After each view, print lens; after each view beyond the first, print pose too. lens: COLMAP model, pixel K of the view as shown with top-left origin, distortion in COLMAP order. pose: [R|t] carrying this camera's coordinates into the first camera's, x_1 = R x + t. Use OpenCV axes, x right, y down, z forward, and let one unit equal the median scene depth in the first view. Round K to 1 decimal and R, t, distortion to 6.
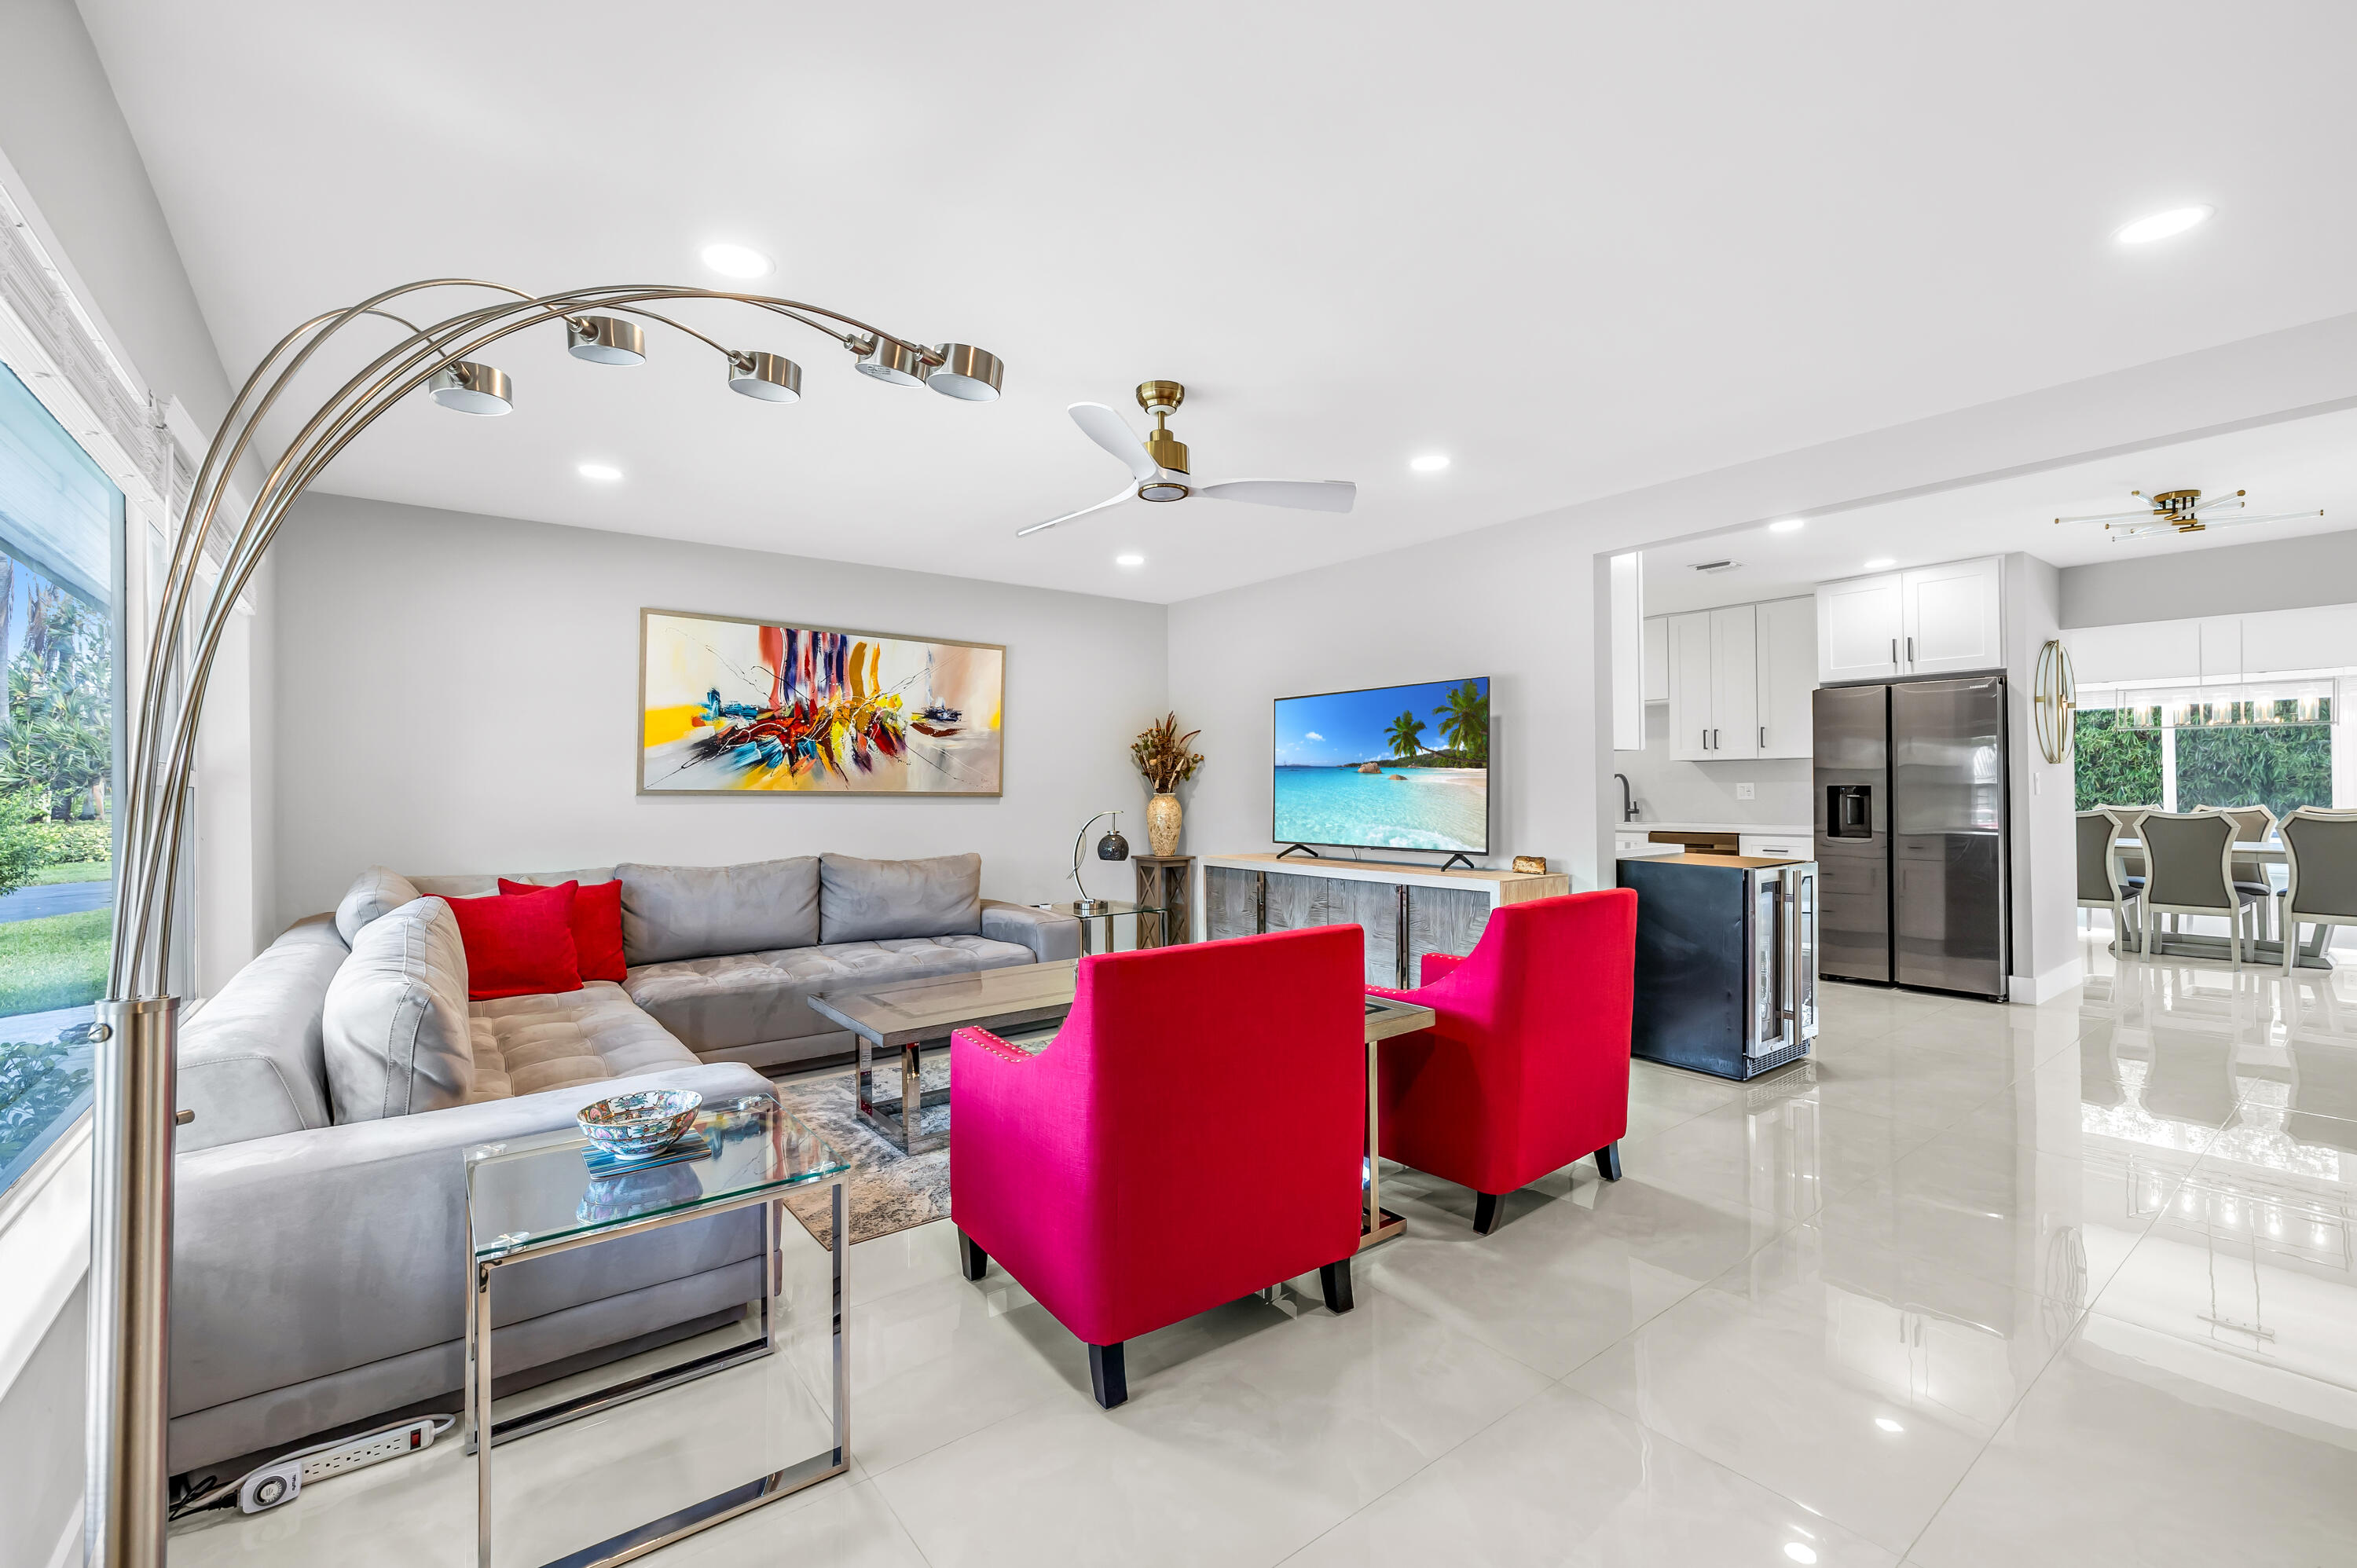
lens RADIAL K [[998.3, 0, 1183.7], [0, 998.3, 758.9], [0, 0, 1]] dist [0.008781, 0.000019]
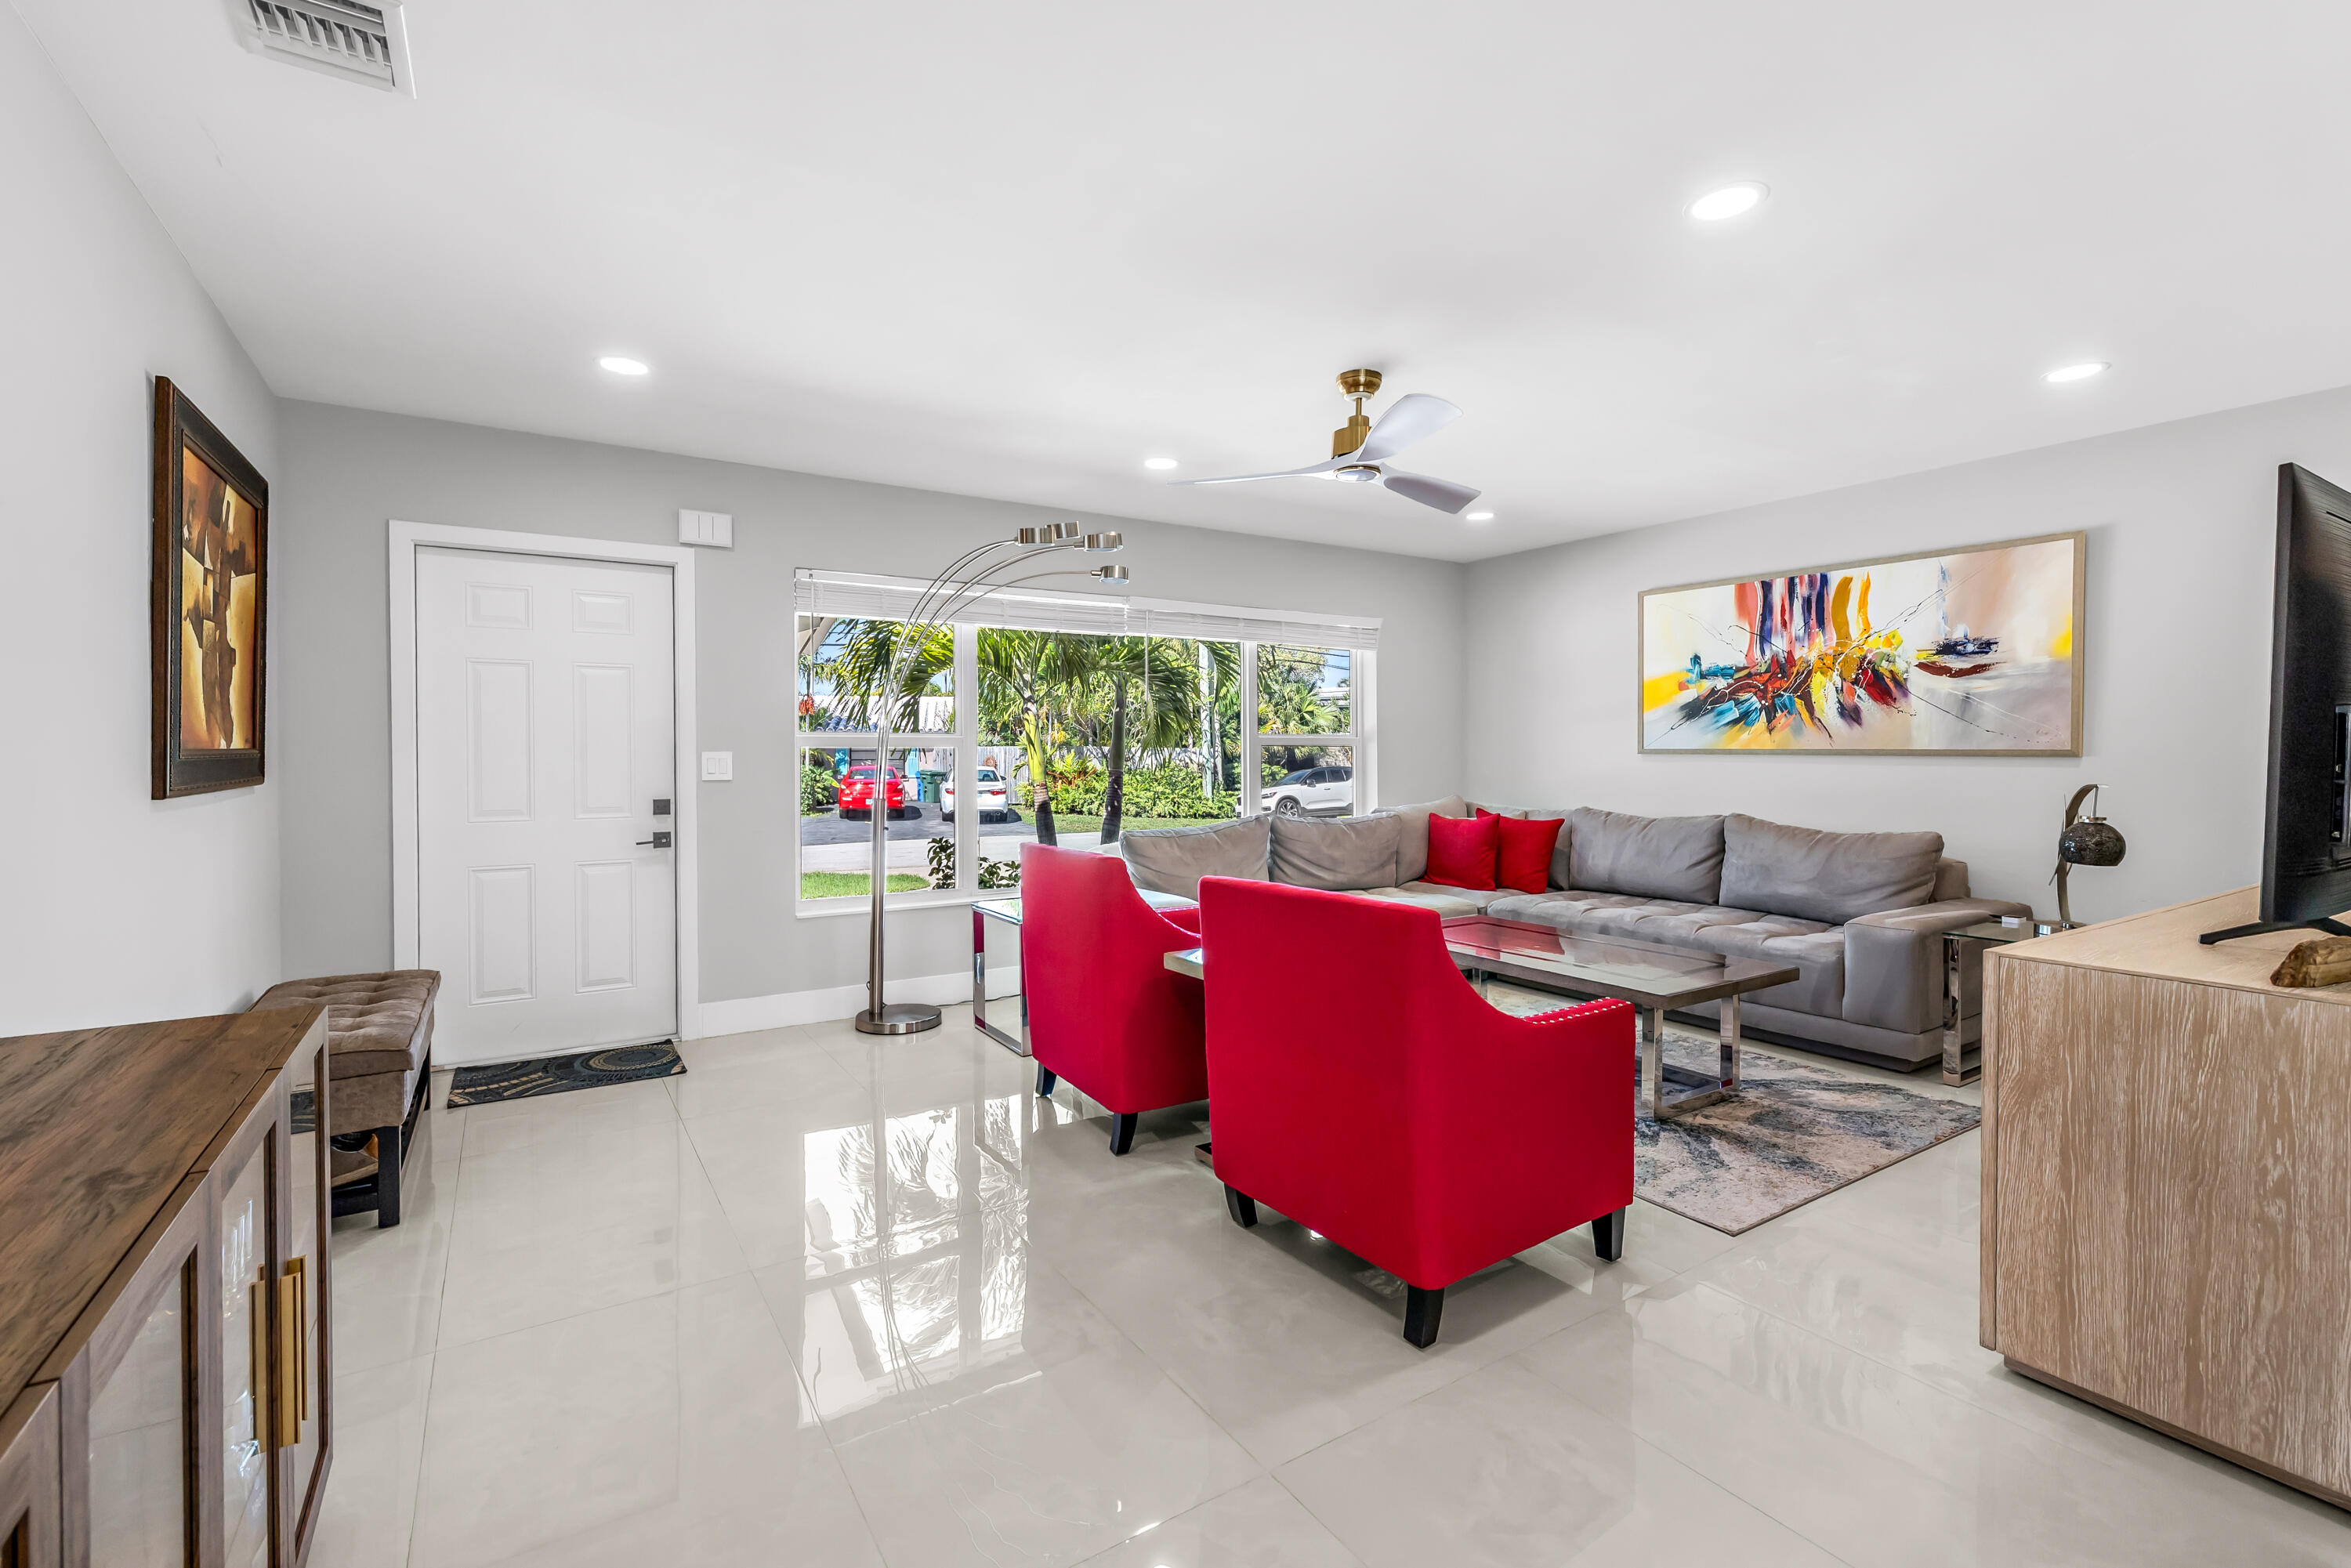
lens RADIAL K [[995.7, 0, 1180.7], [0, 995.7, 759.0], [0, 0, 1]] dist [0.008781, 0.000019]
pose [[-0.070856, 0.005638, -0.997471, 0.577924], [0.034148, 0.999412, 0.003223, 0.018184], [0.996902, -0.033833, -0.071007, 0.482433]]
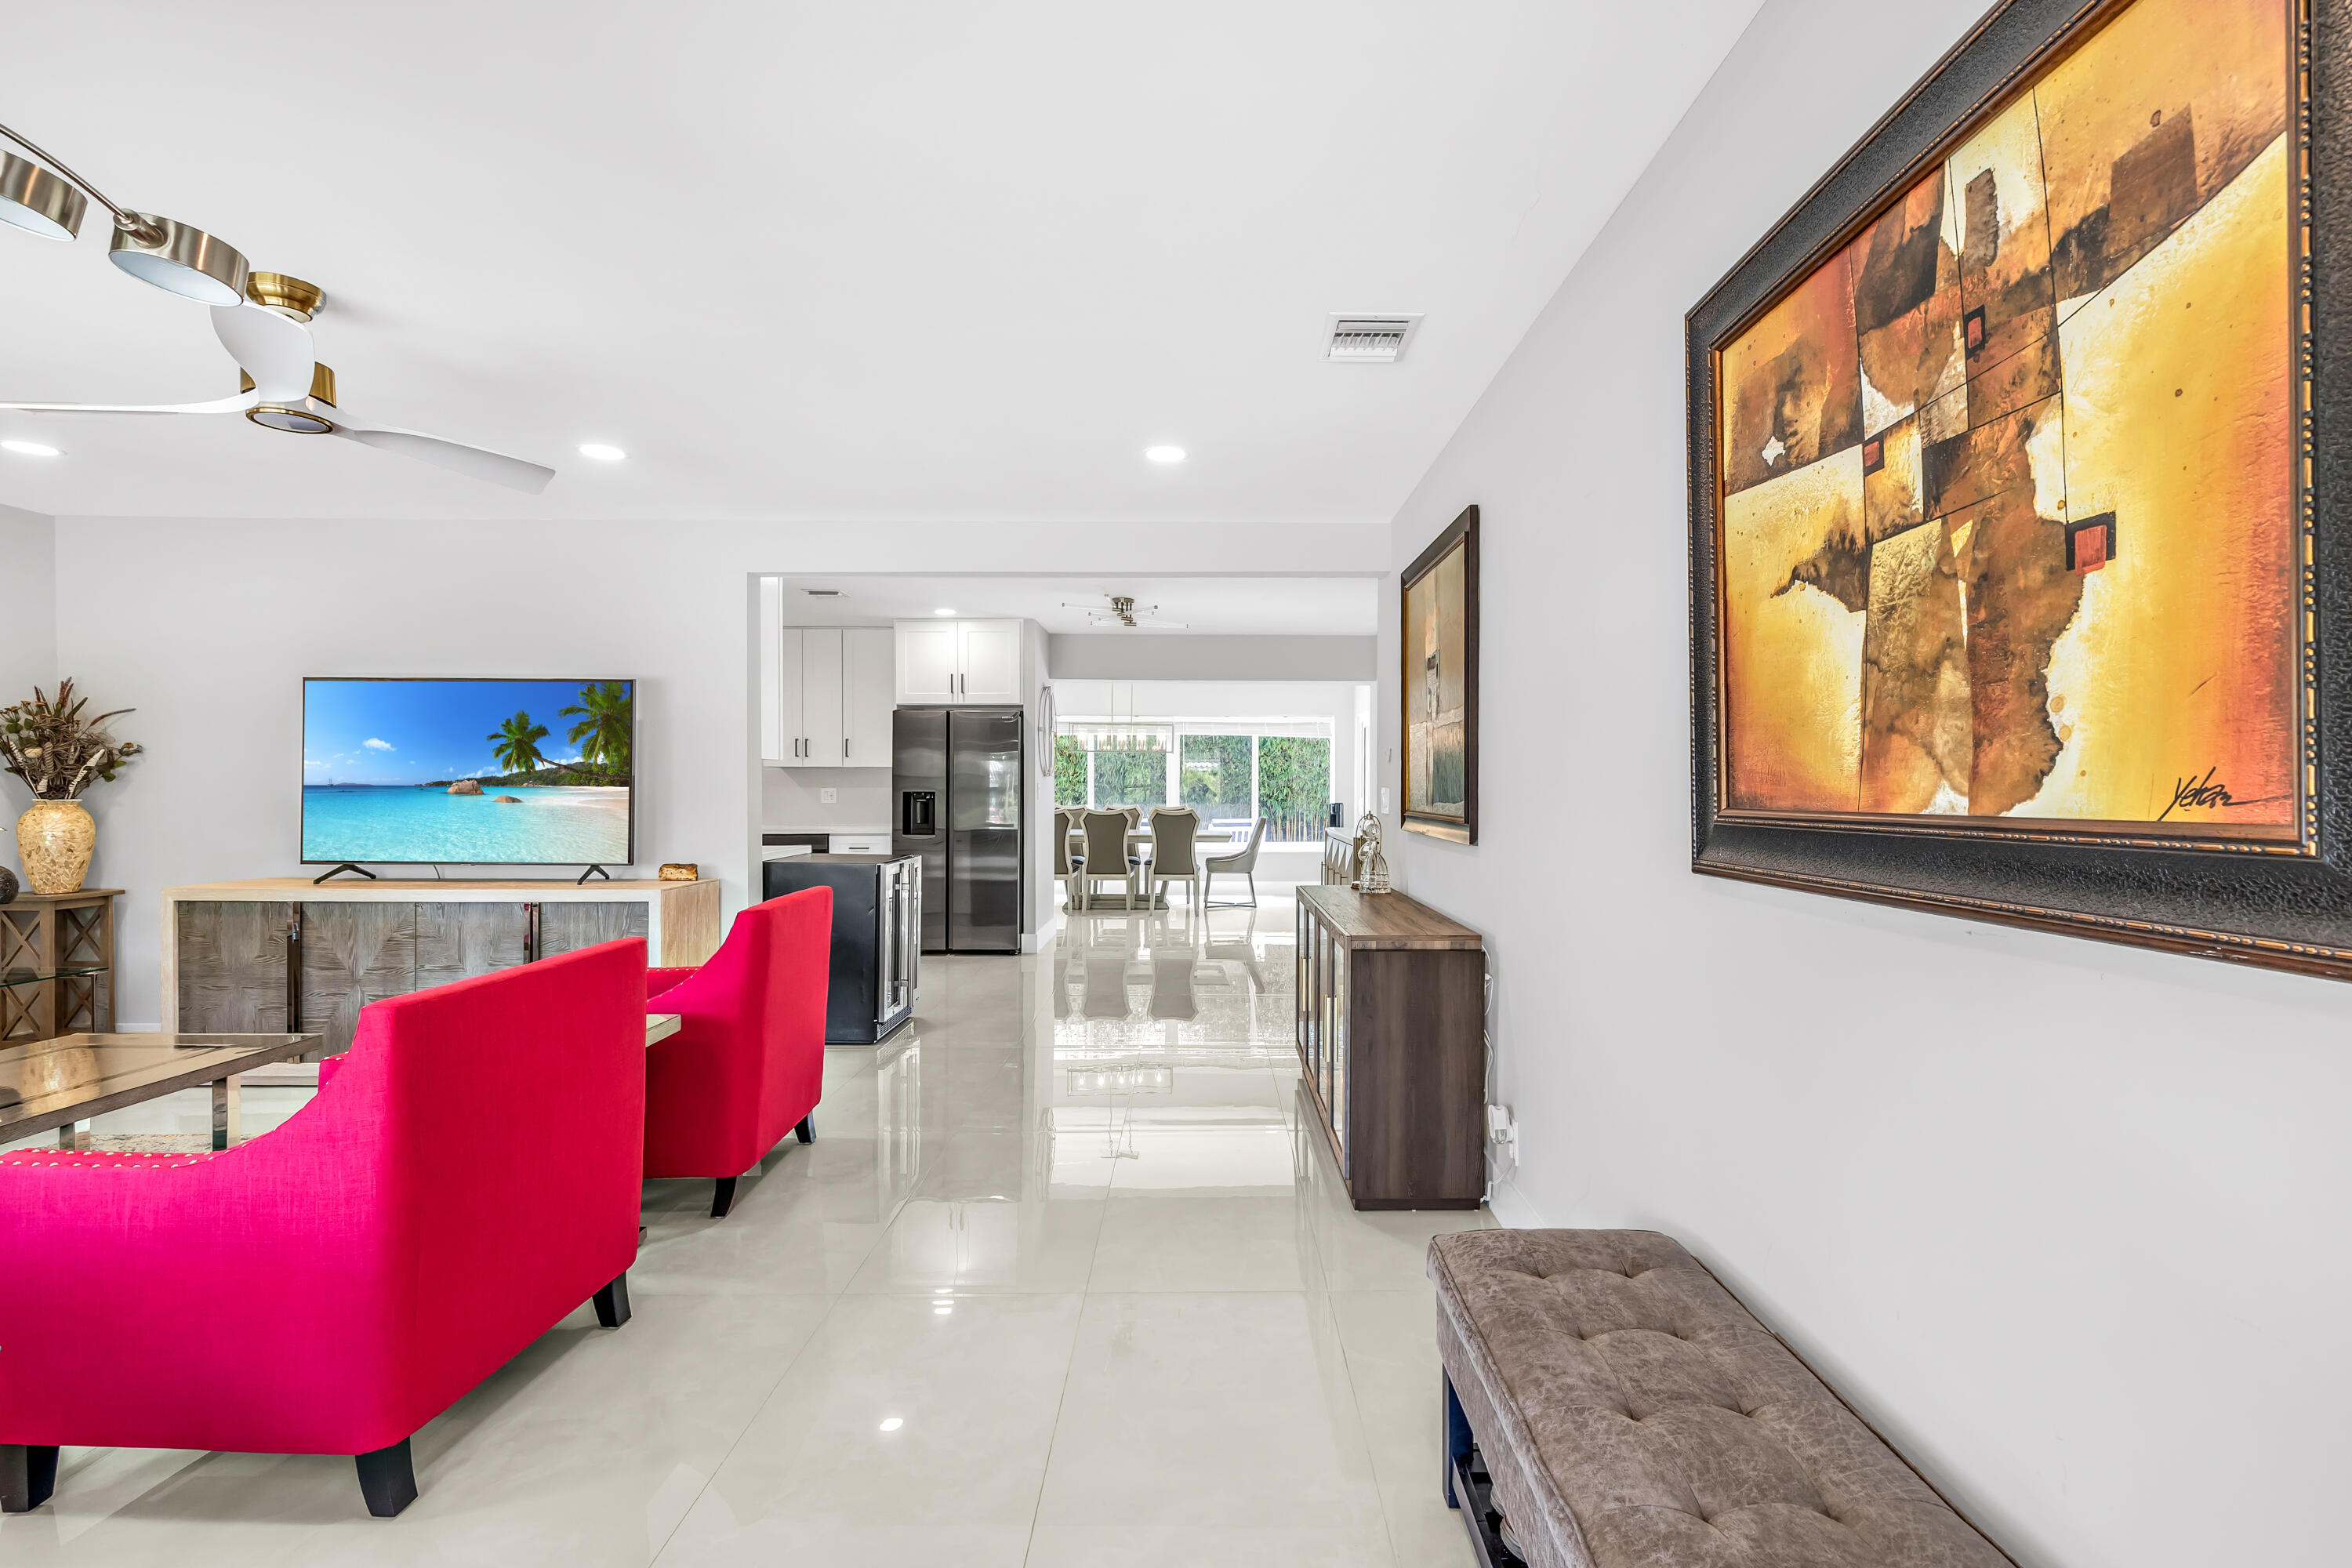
lens RADIAL K [[996.2, 0, 1181.2], [0, 996.2, 759.0], [0, 0, 1]] dist [0.008781, 0.000019]
pose [[0.641656, 0.029000, 0.766444, -0.096198], [-0.026760, 0.999523, -0.015416, -0.004760], [-0.766525, -0.010619, 0.642126, -0.024271]]
